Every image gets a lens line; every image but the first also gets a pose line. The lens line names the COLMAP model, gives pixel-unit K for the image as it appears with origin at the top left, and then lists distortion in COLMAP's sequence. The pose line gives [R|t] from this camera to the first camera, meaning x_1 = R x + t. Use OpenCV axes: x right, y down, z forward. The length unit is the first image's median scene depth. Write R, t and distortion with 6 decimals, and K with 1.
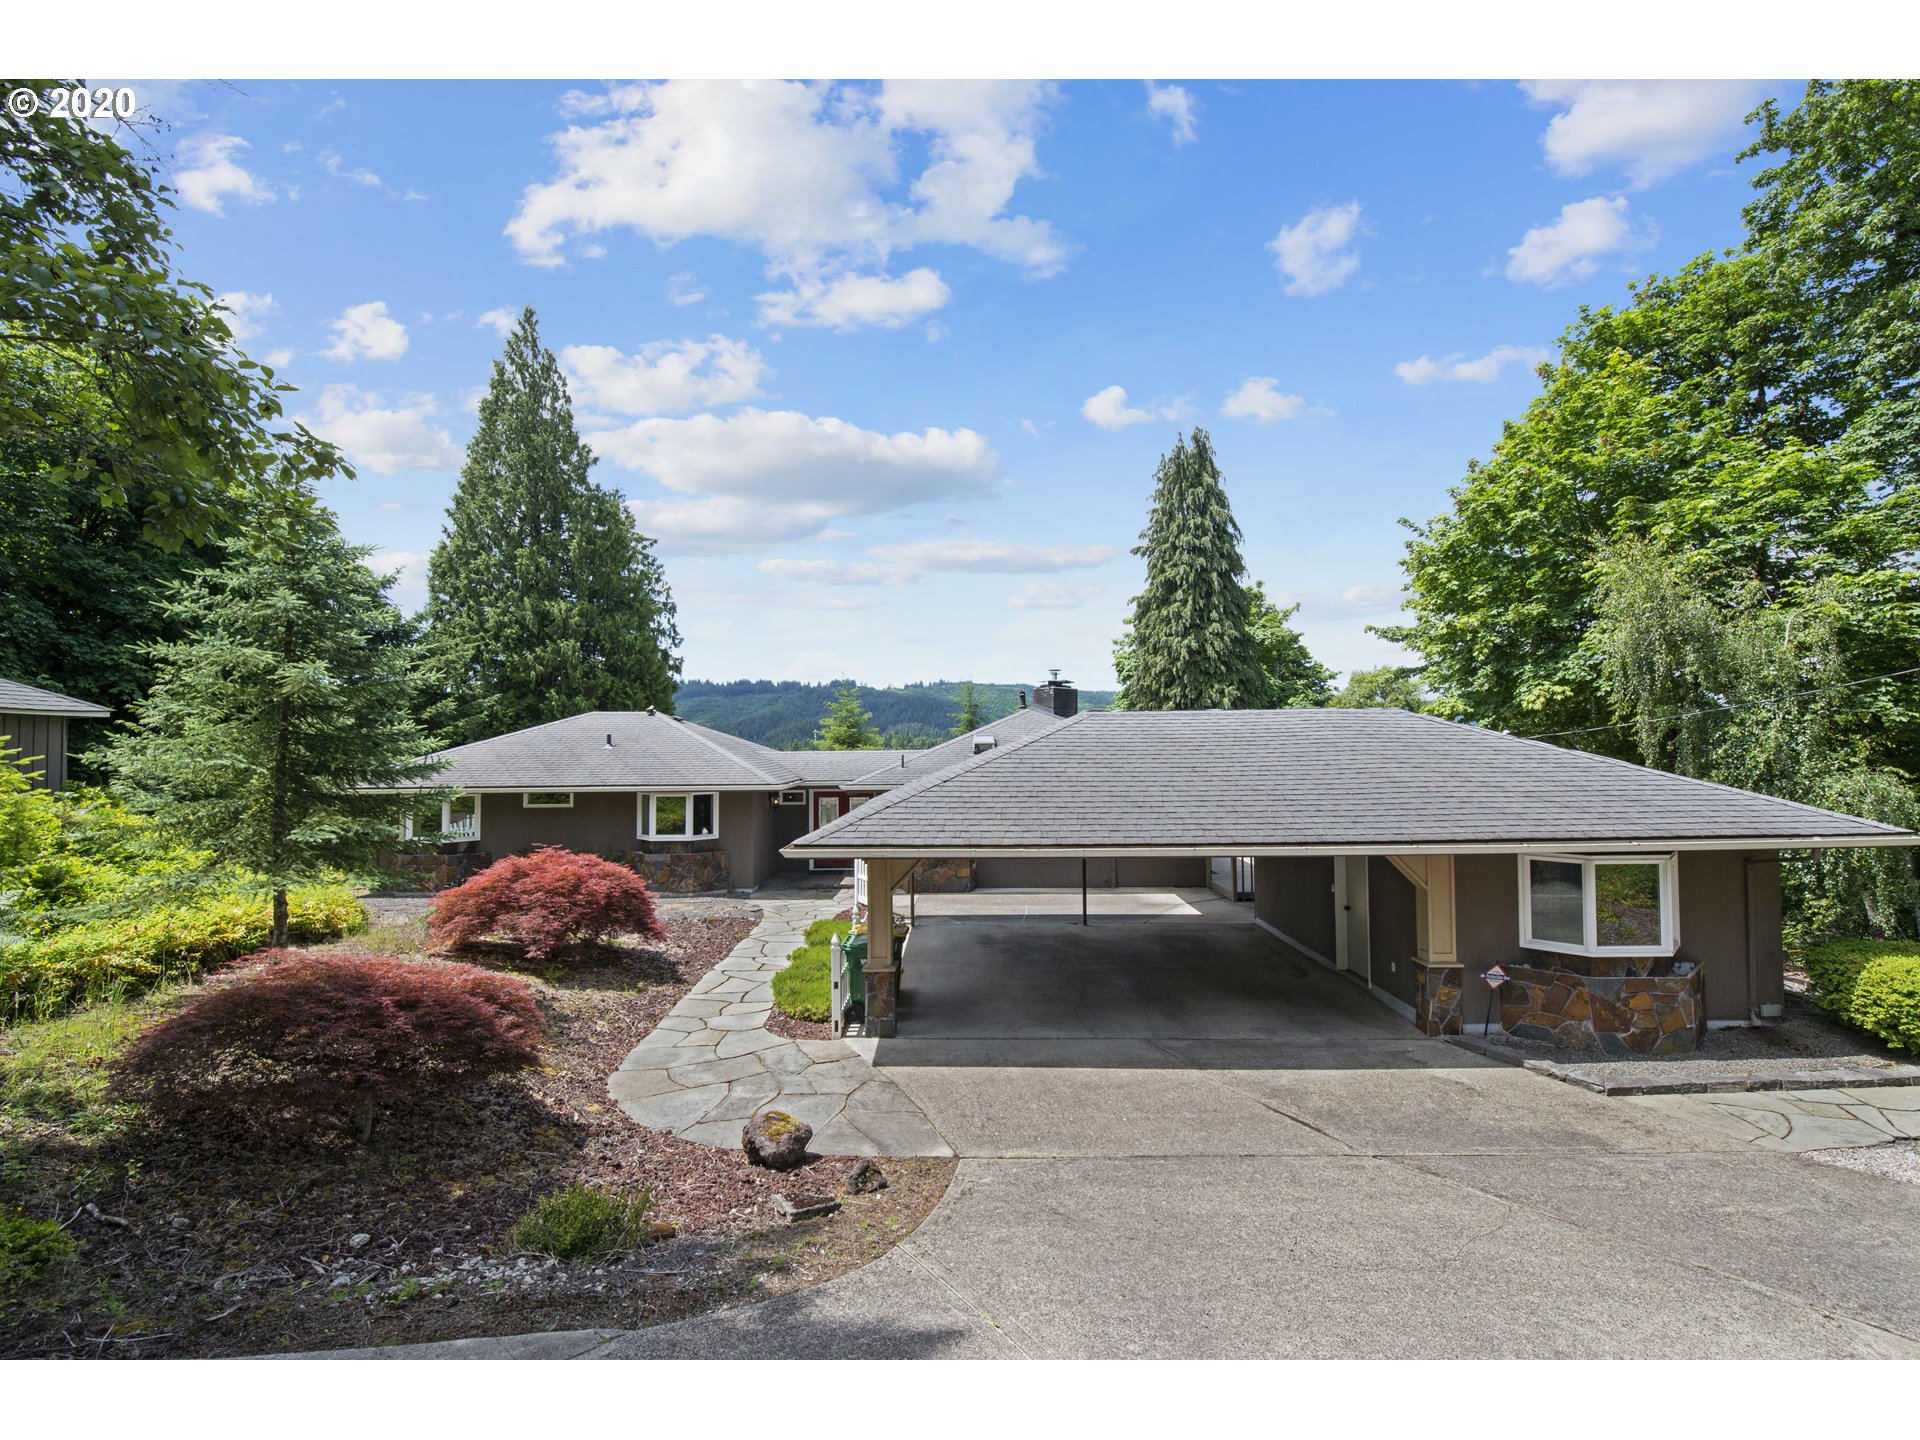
lens RADIAL K [[836.4, 0, 952.3], [0, 836.4, 726.7], [0, 0, 1]] dist [-0.011106, -0.004228]
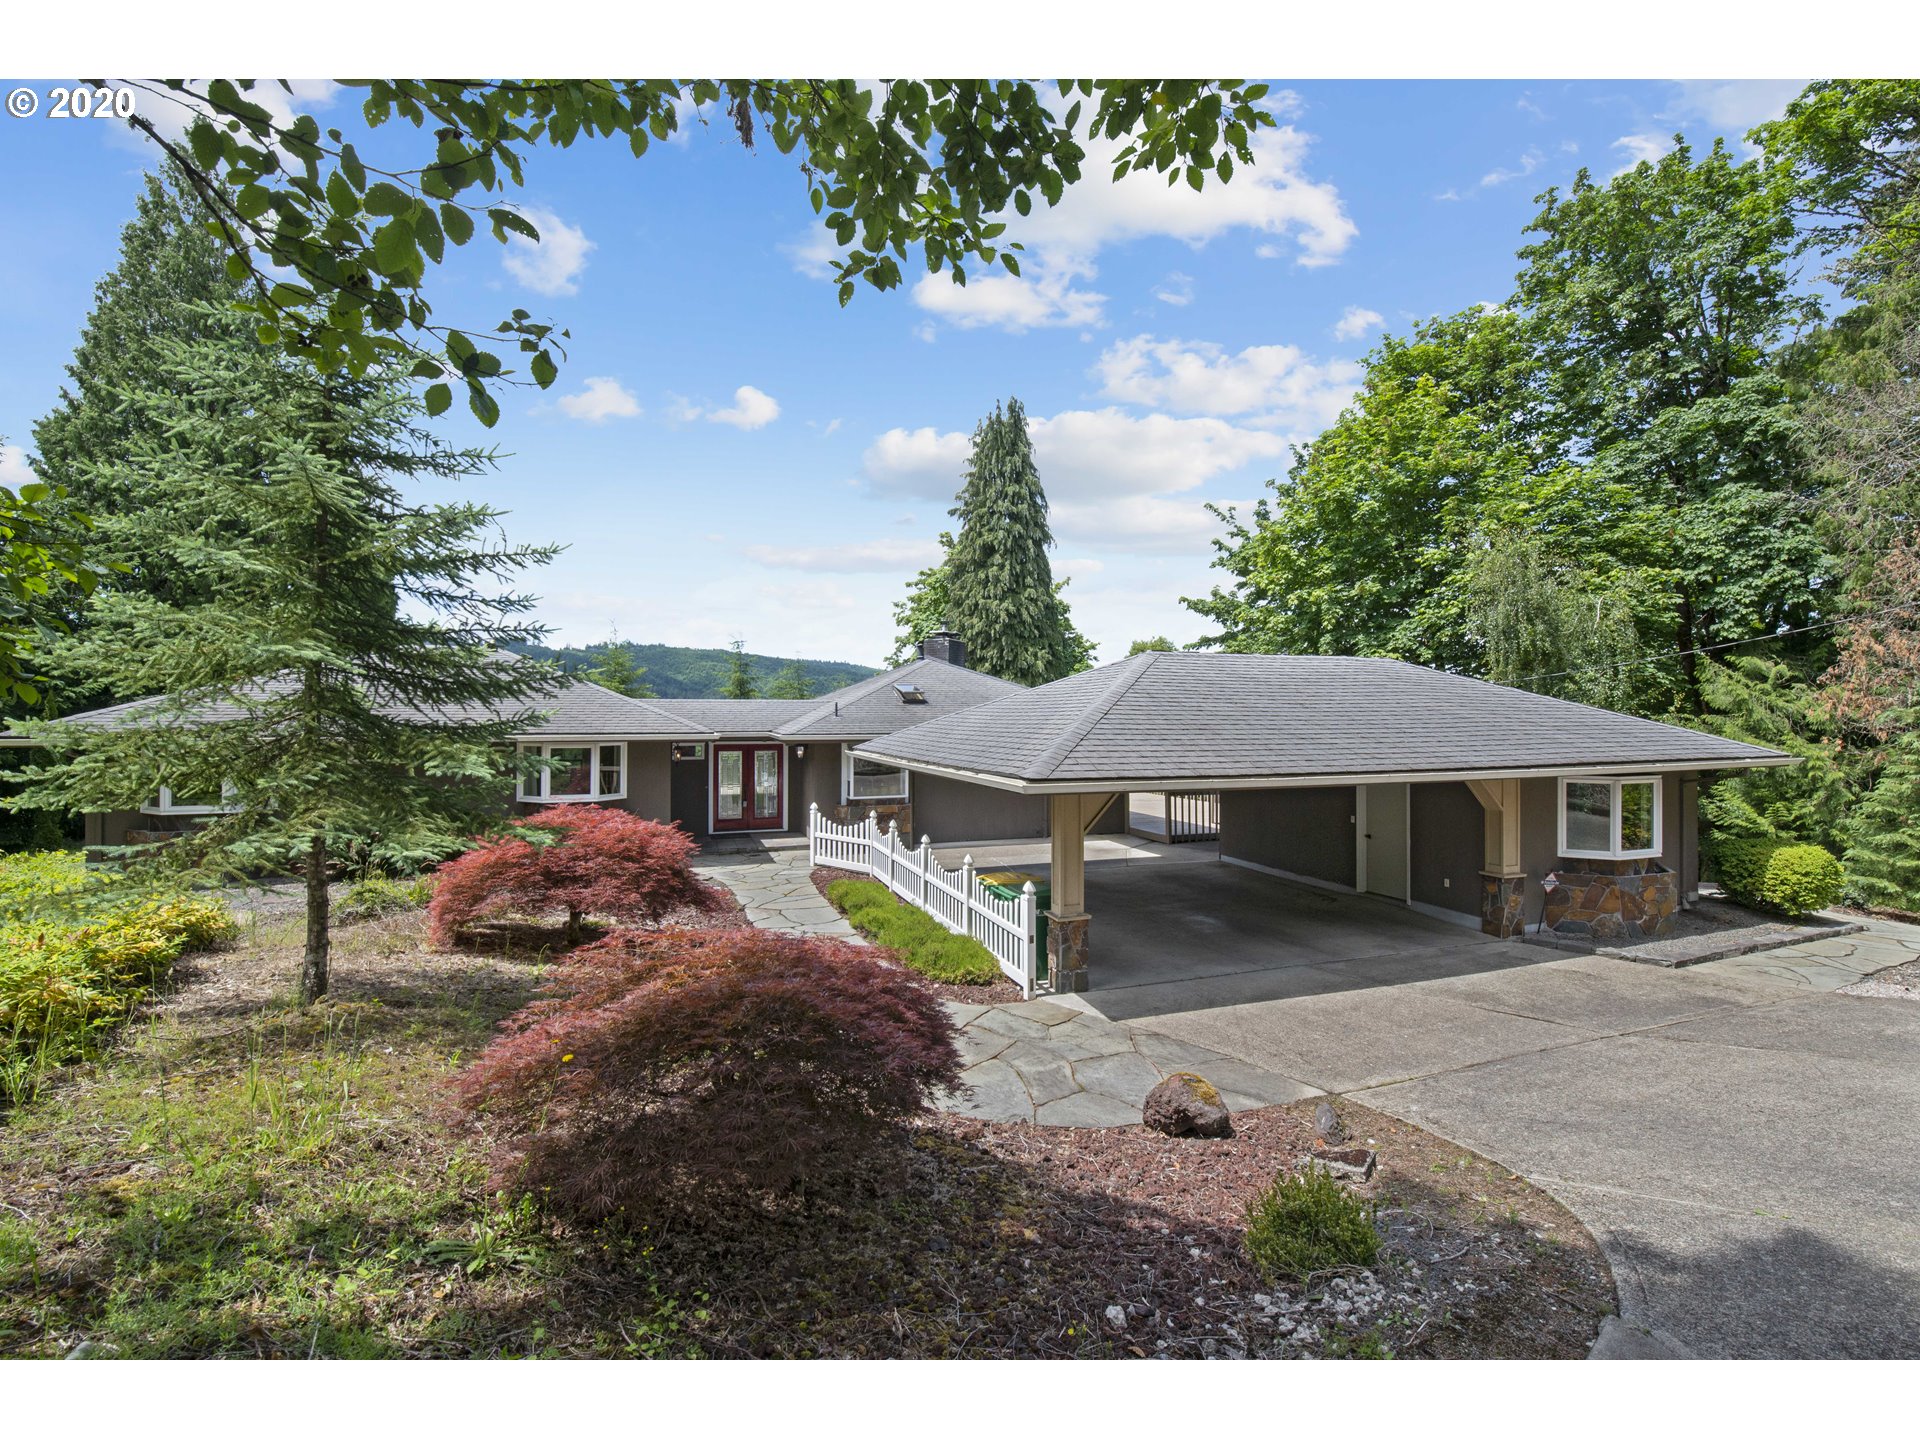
lens RADIAL K [[836.4, 0, 965.1], [0, 836.4, 719.9], [0, 0, 1]] dist [-0.011106, -0.004228]
pose [[0.934767, 0.007062, 0.355192, -0.234428], [-0.017539, 0.999501, 0.026287, 0.024190], [-0.354829, -0.030802, 0.934424, 0.089854]]
